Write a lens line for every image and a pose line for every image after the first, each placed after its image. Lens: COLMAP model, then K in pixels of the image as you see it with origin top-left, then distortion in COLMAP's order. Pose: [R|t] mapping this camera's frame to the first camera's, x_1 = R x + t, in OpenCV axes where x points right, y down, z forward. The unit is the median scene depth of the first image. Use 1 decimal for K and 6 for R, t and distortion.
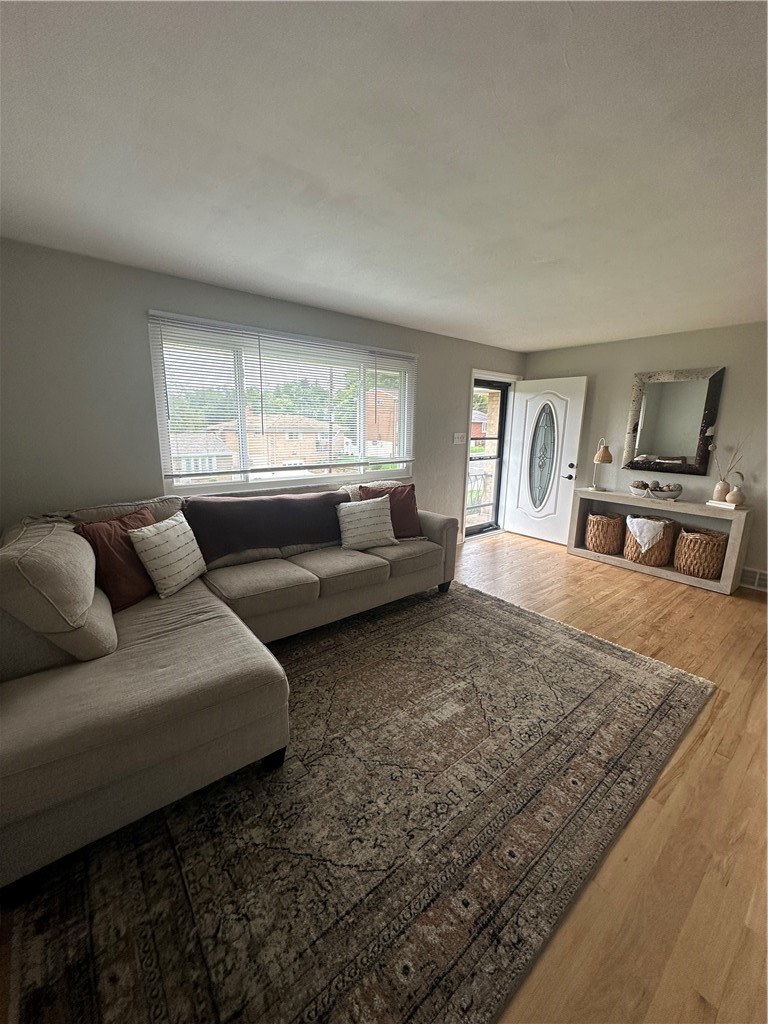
lens RADIAL K [[406.1, 0, 383.4], [0, 406.1, 512.2], [0, 0, 1]] dist [-0.002450, -0.000469]
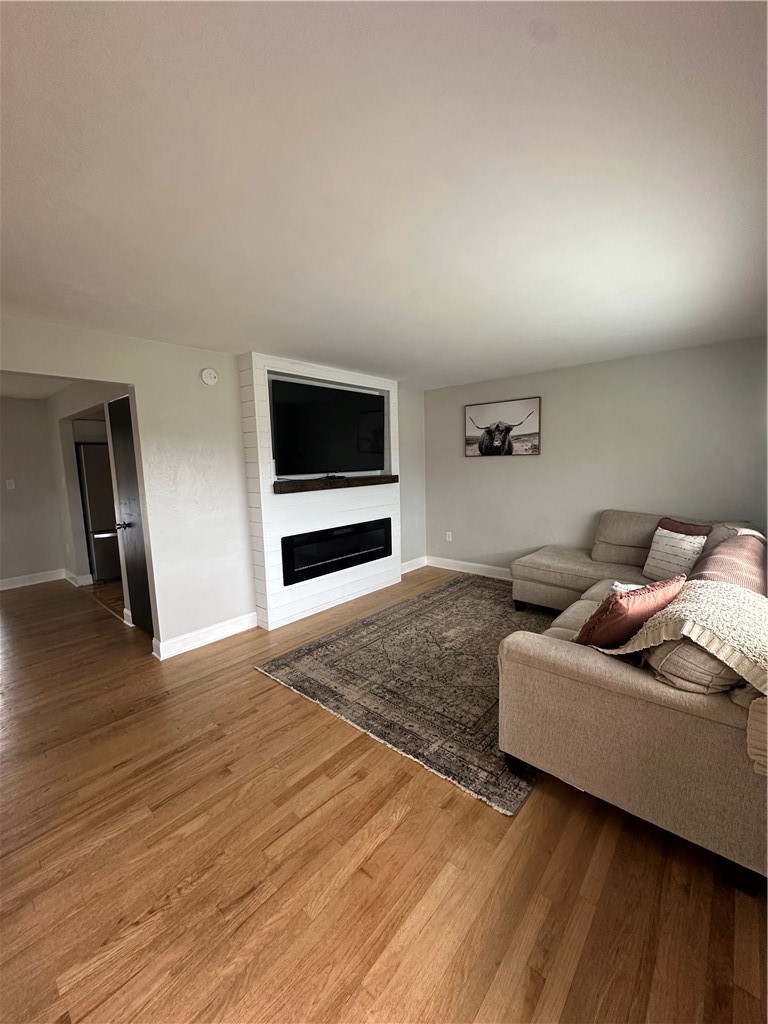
lens RADIAL K [[406.1, 0, 385.4], [0, 406.1, 512.1], [0, 0, 1]] dist [-0.002450, -0.000469]
pose [[-0.986654, 0.030058, -0.160031, 0.578356], [-0.023787, 0.945663, 0.324276, -0.431518], [0.161082, 0.323755, -0.932328, 1.999185]]
